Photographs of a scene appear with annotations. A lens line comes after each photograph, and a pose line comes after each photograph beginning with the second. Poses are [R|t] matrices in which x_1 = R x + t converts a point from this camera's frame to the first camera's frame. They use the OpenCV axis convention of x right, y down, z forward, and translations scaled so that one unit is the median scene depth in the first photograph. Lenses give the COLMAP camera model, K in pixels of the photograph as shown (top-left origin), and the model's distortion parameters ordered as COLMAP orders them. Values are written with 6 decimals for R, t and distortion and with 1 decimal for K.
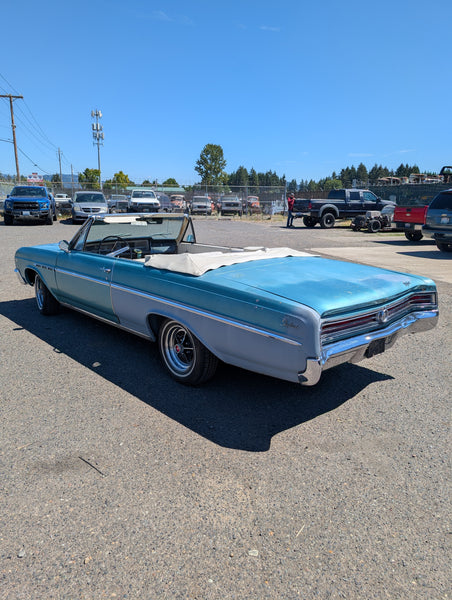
lens RADIAL K [[436.7, 0, 224.6], [0, 436.7, 300.3], [0, 0, 1]] dist [0.020227, -0.022808]
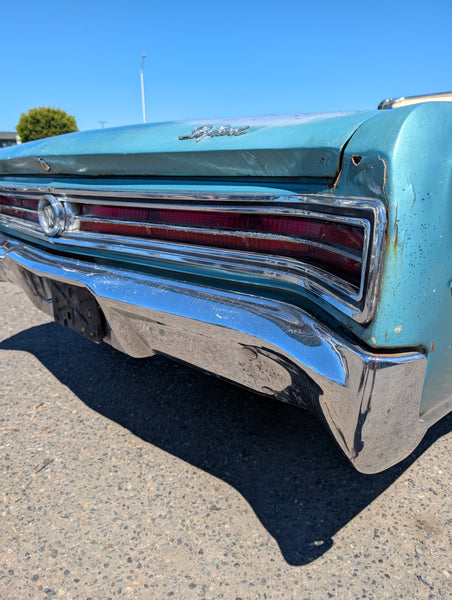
lens RADIAL K [[440.0, 0, 214.3], [0, 440.0, 301.3], [0, 0, 1]] dist [0.004888, -0.005352]
pose [[0.028851, 0.273376, -0.961474, 0.099942], [-0.217958, 0.940451, 0.260858, -0.002652], [0.975532, 0.202035, 0.086717, 0.154806]]
